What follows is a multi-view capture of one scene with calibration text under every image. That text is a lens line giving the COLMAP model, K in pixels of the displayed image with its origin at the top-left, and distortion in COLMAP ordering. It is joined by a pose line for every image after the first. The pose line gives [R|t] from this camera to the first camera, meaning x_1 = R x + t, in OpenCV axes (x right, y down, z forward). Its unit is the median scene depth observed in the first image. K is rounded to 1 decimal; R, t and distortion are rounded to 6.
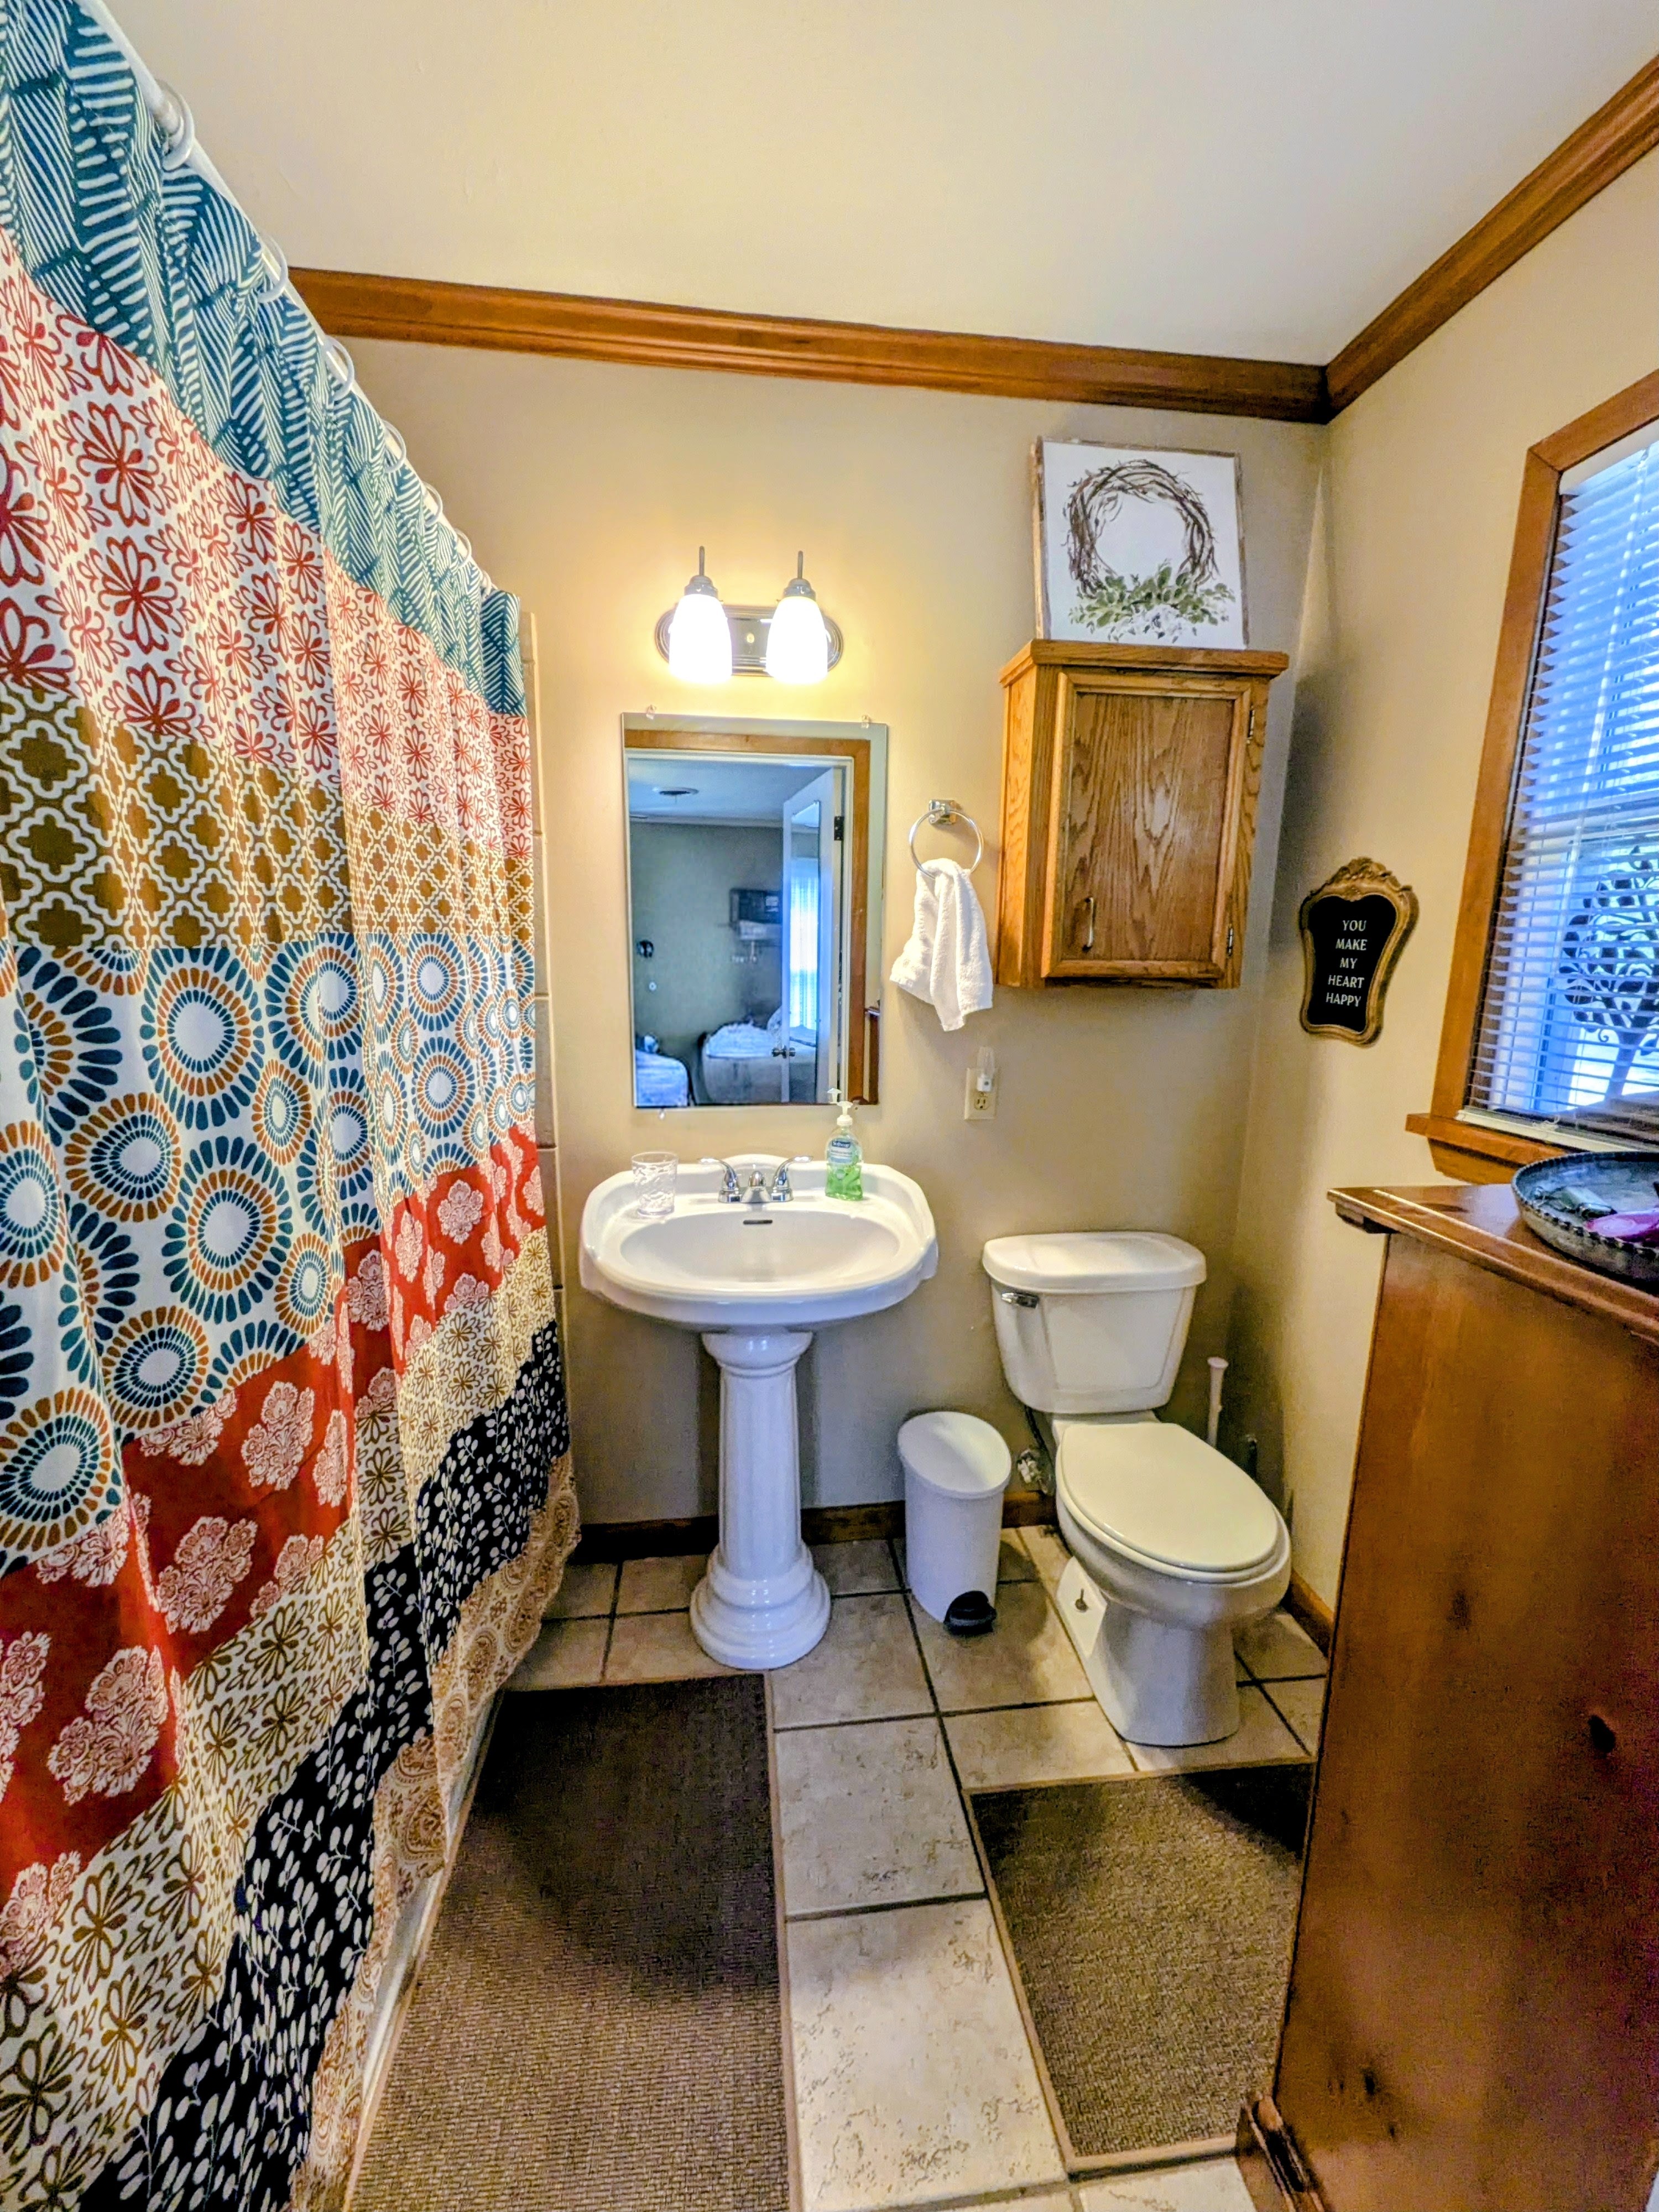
lens RADIAL K [[885.9, 0, 828.8], [0, 885.9, 1099.1], [0, 0, 1]] dist [0.008157, 0.000414]
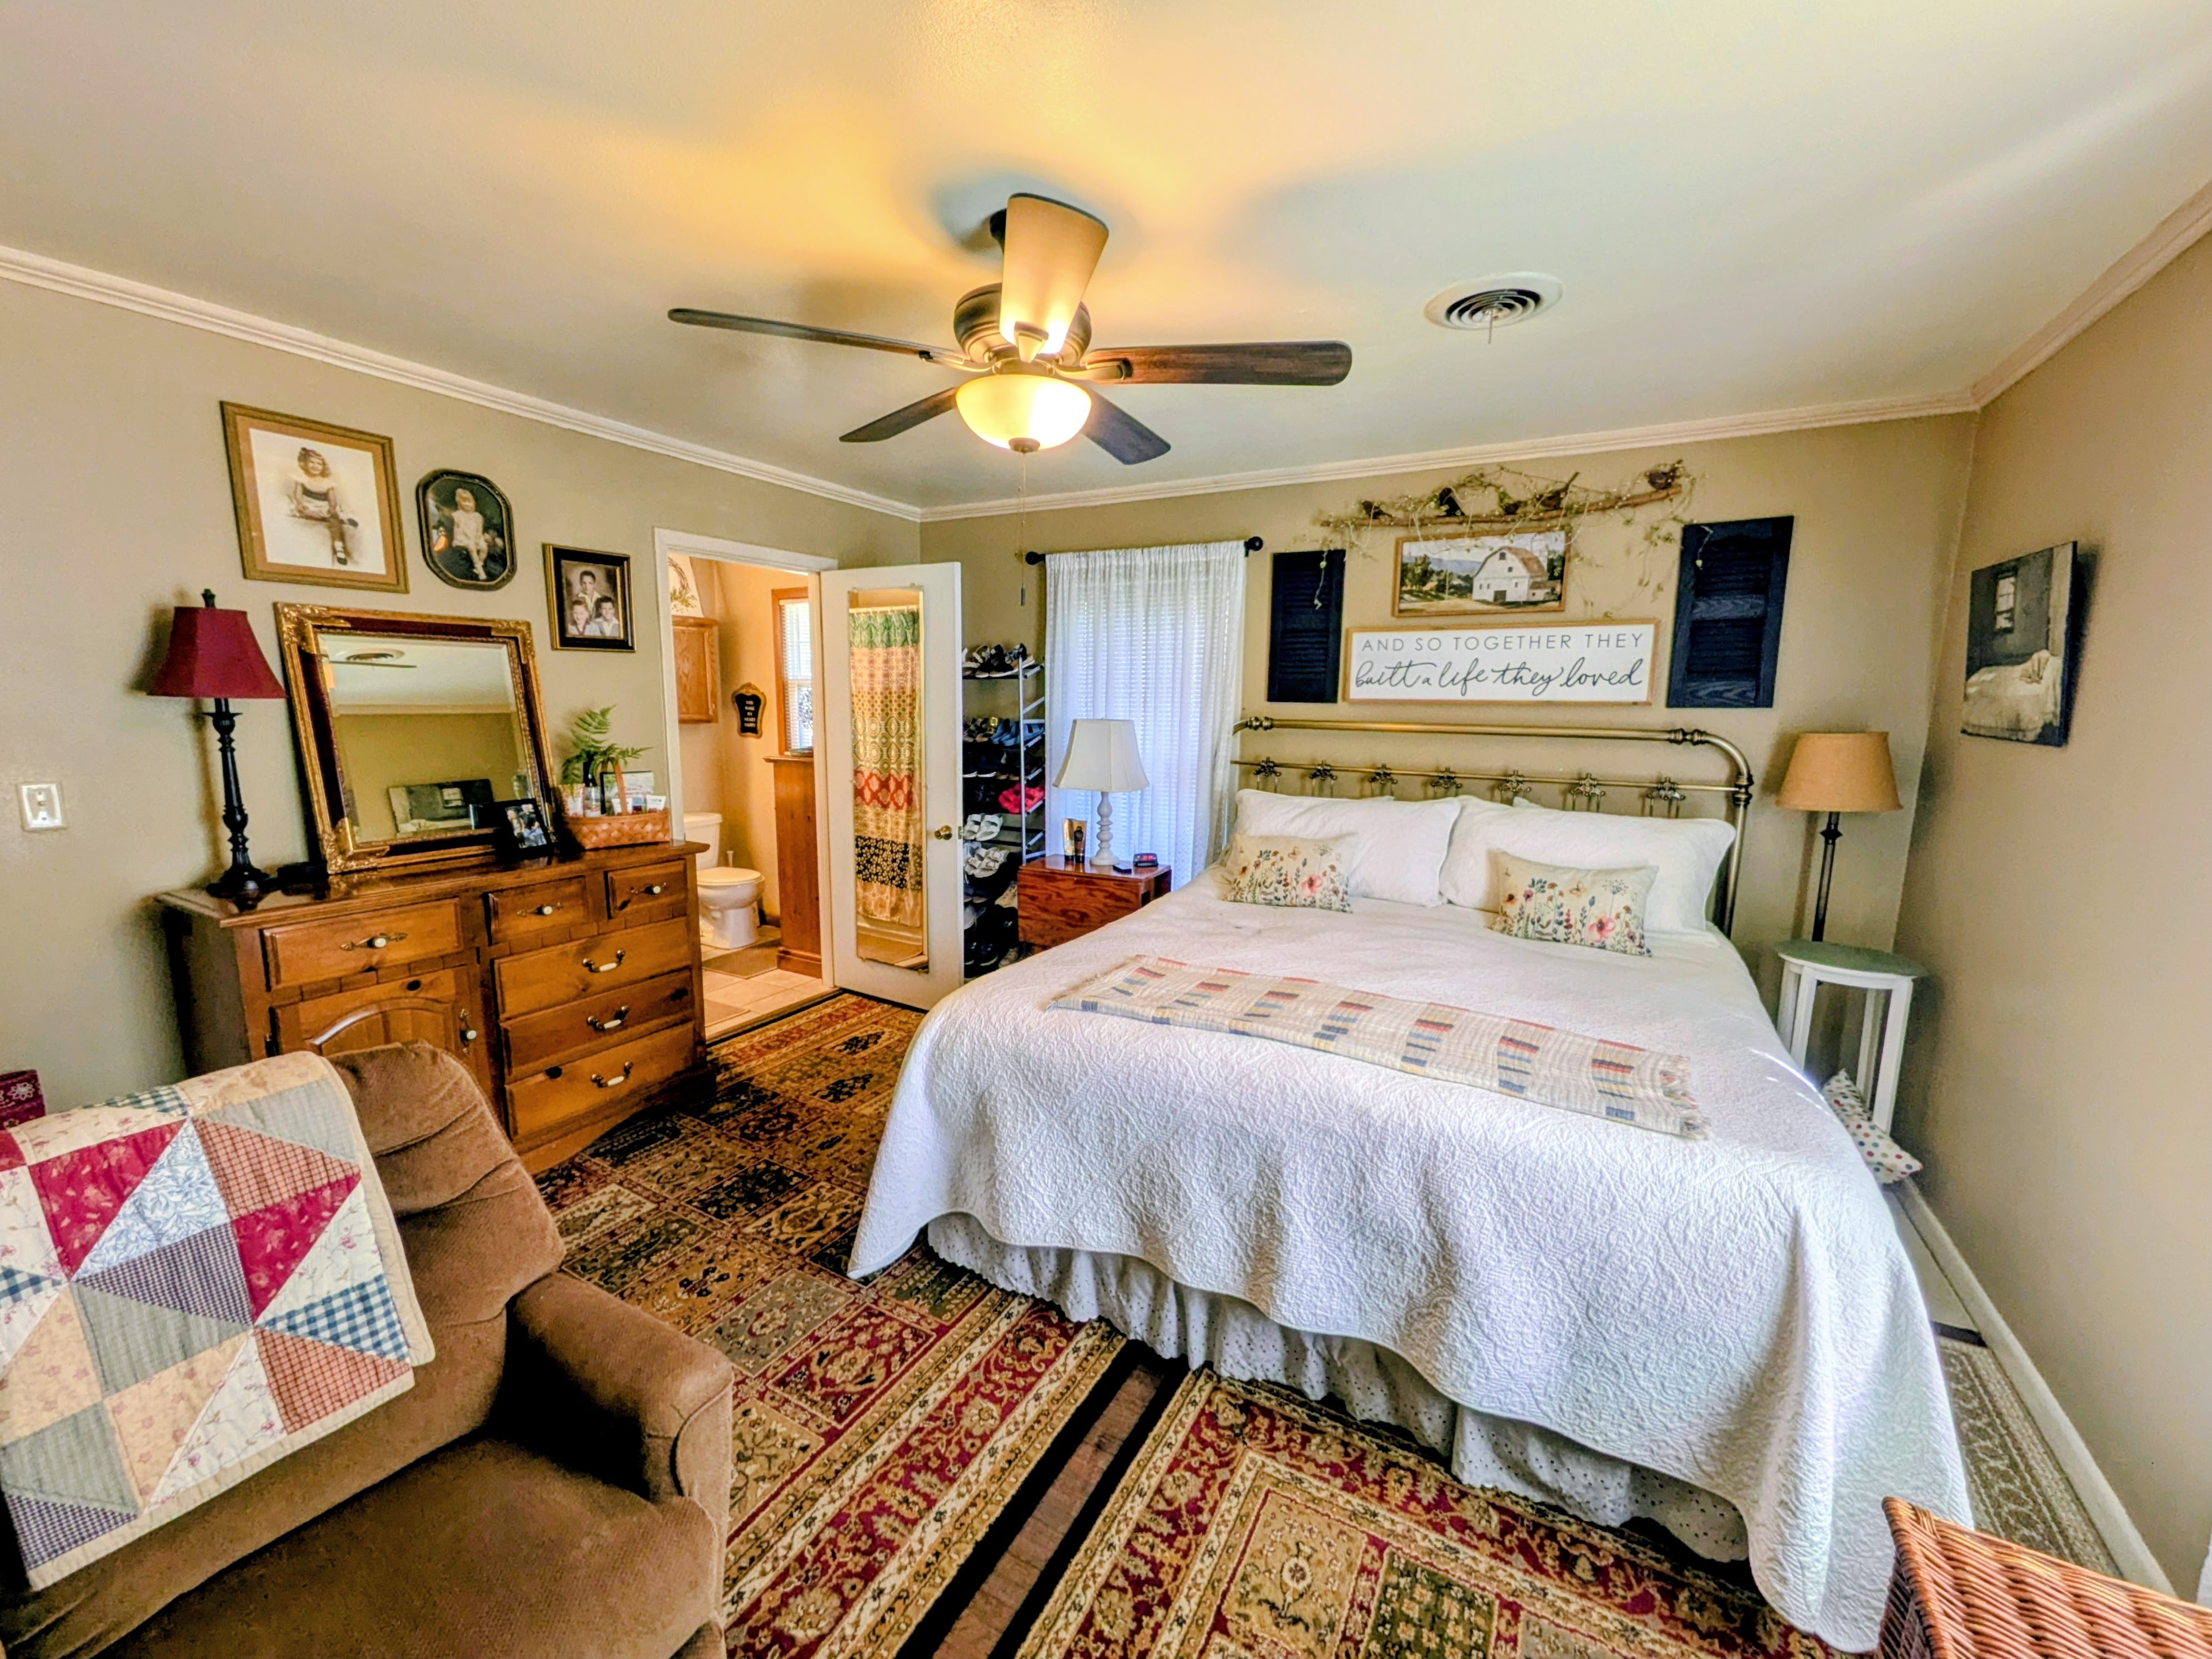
lens RADIAL K [[885.9, 0, 1105.7], [0, 885.9, 829.2], [0, 0, 1]] dist [0.008157, 0.000414]
pose [[0.599441, -0.126104, 0.790422, -1.274965], [0.143465, 0.988447, 0.048896, 0.297294], [-0.787456, 0.084088, 0.610608, -2.006555]]
